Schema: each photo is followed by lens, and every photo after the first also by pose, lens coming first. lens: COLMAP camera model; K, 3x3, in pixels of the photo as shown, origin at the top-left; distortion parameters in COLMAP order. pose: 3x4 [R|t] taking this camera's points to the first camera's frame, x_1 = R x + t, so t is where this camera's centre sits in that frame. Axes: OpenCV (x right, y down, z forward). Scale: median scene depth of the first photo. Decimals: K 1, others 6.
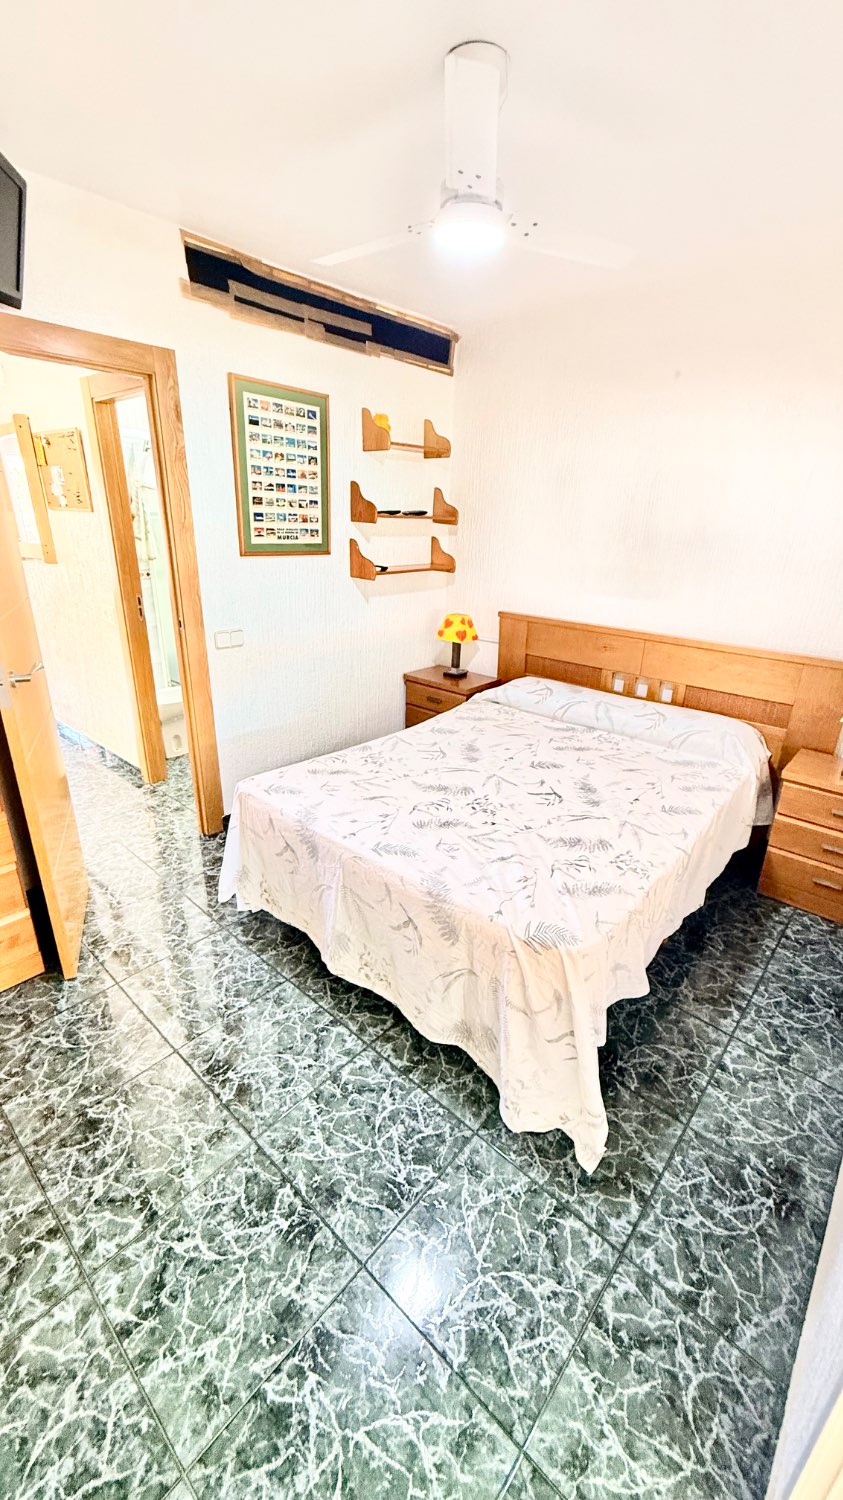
lens RADIAL K [[598.9, 0, 423.3], [0, 598.9, 742.3], [0, 0, 1]] dist [-0.000373, 0.000610]
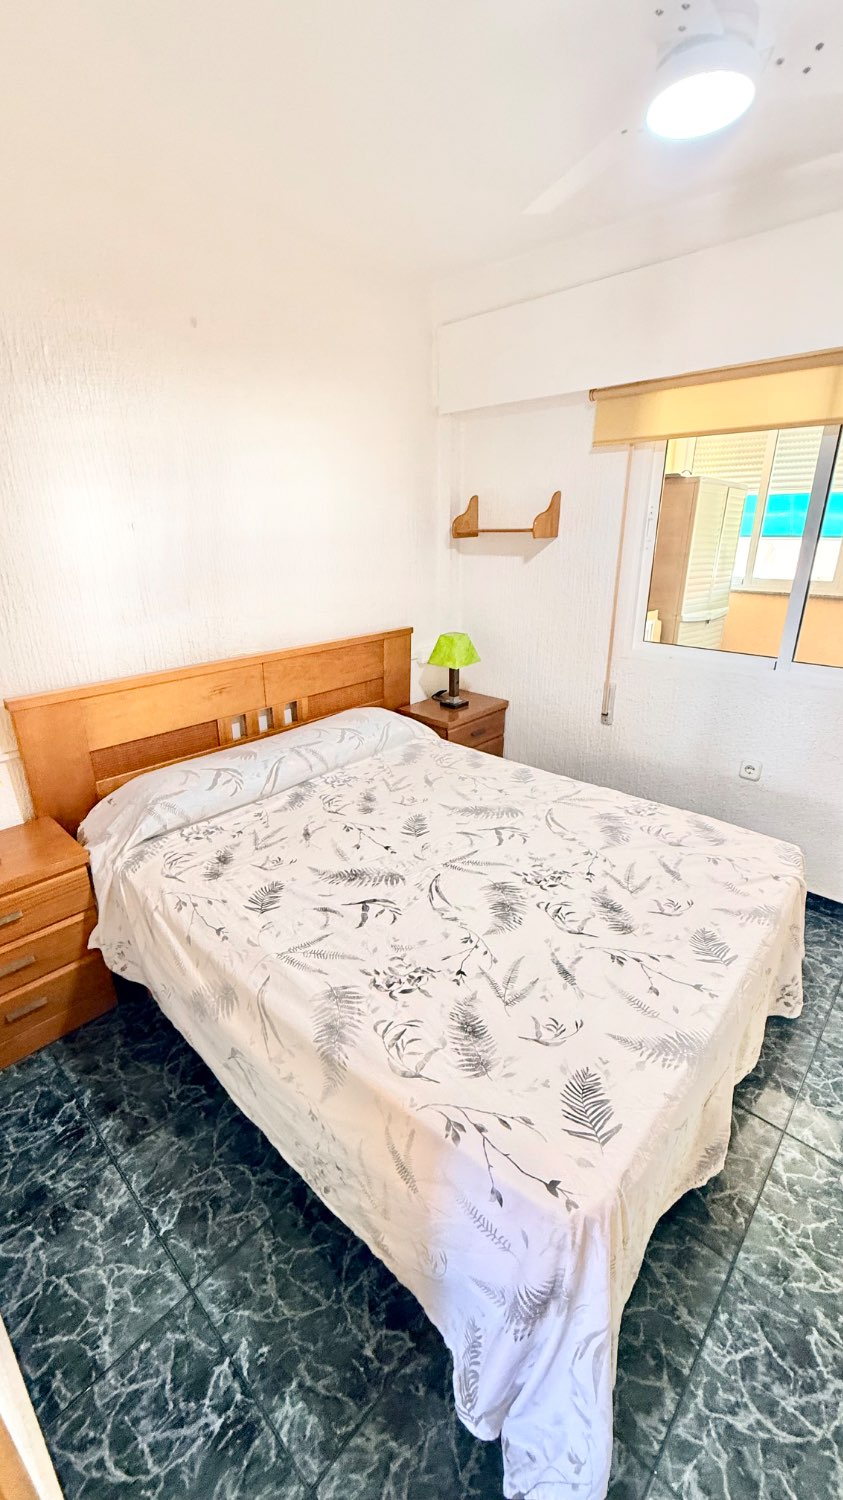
lens RADIAL K [[598.9, 0, 423.3], [0, 598.9, 742.3], [0, 0, 1]] dist [-0.000373, 0.000610]
pose [[0.022333, -0.372607, 0.927721, -0.522401], [0.360845, 0.868404, 0.340096, -0.344858], [-0.932358, 0.327168, 0.153847, 0.883046]]
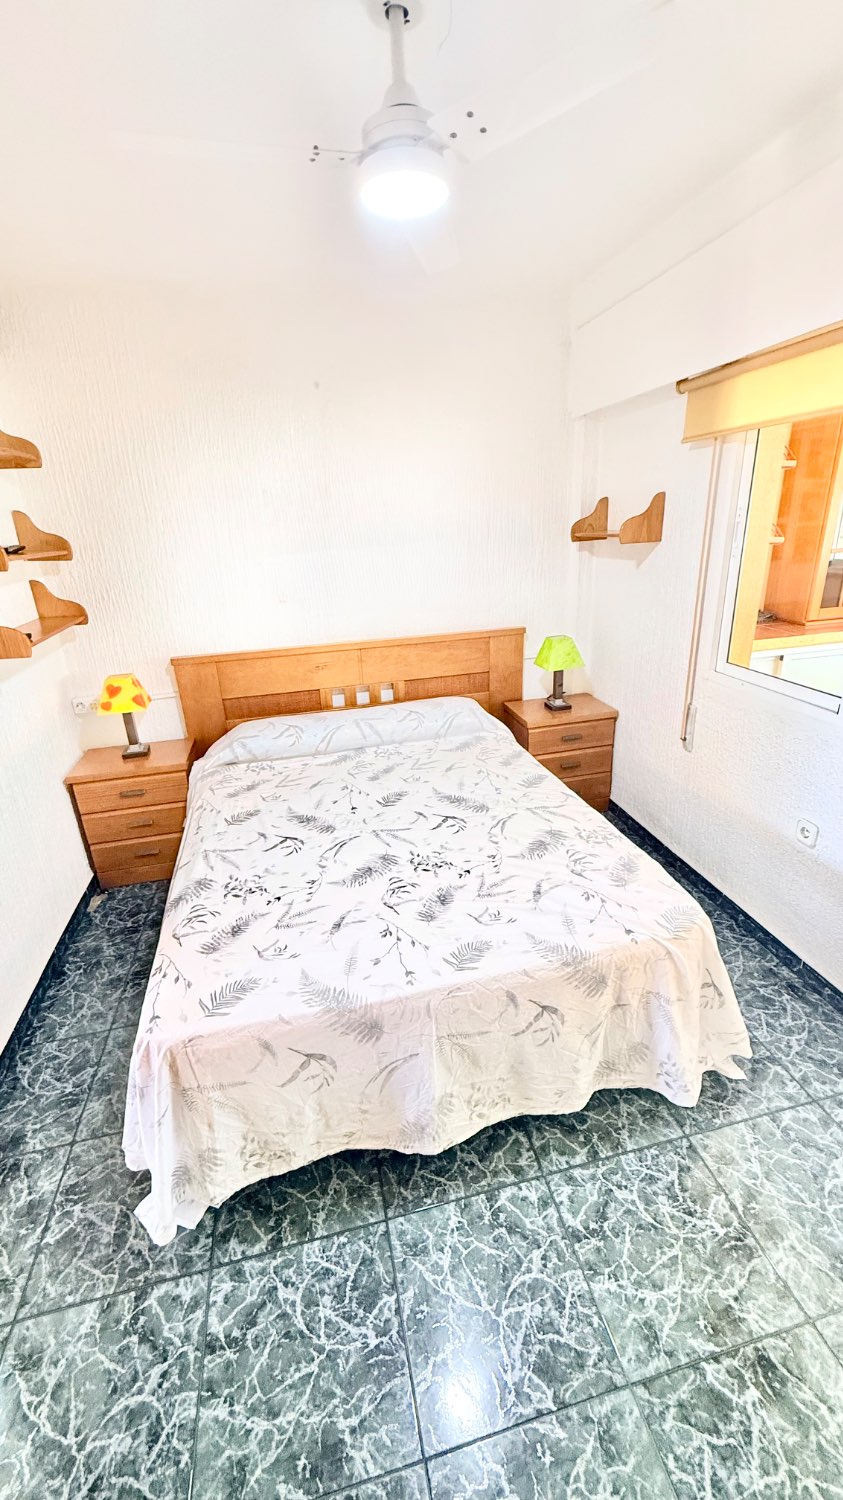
lens RADIAL K [[598.9, 0, 423.3], [0, 598.9, 742.3], [0, 0, 1]] dist [-0.000373, 0.000610]
pose [[0.579116, -0.338847, 0.741490, -0.455322], [0.345179, 0.925895, 0.153527, -0.179435], [-0.738564, 0.167037, 0.653163, 0.362492]]
